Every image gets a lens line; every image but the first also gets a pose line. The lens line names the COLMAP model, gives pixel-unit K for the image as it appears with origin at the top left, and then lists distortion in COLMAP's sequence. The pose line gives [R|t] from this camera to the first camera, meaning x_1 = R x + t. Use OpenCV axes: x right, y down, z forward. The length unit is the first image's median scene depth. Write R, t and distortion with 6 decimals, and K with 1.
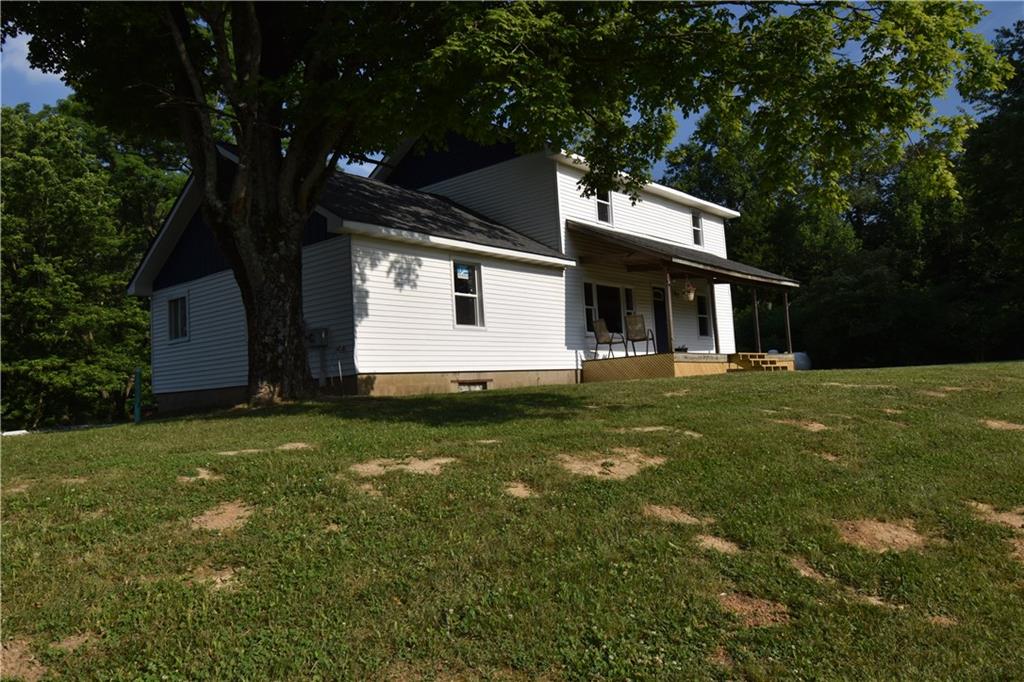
lens RADIAL K [[704.1, 0, 511.4], [0, 704.1, 340.0], [0, 0, 1]] dist [-0.006105, -0.005521]
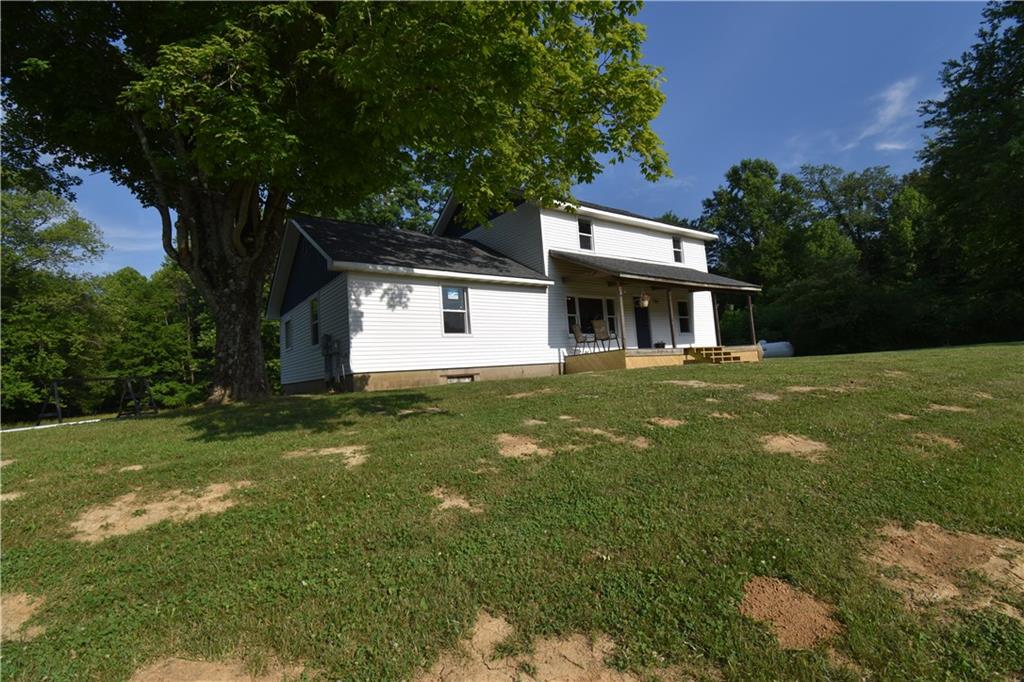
lens RADIAL K [[452.7, 0, 516.3], [0, 452.7, 338.6], [0, 0, 1]] dist [0.011737, -0.020744]
pose [[0.974218, -0.030915, -0.223483, 0.235921], [0.031878, 0.999492, 0.000704, -0.008255], [0.223347, -0.007810, 0.974708, 0.181042]]
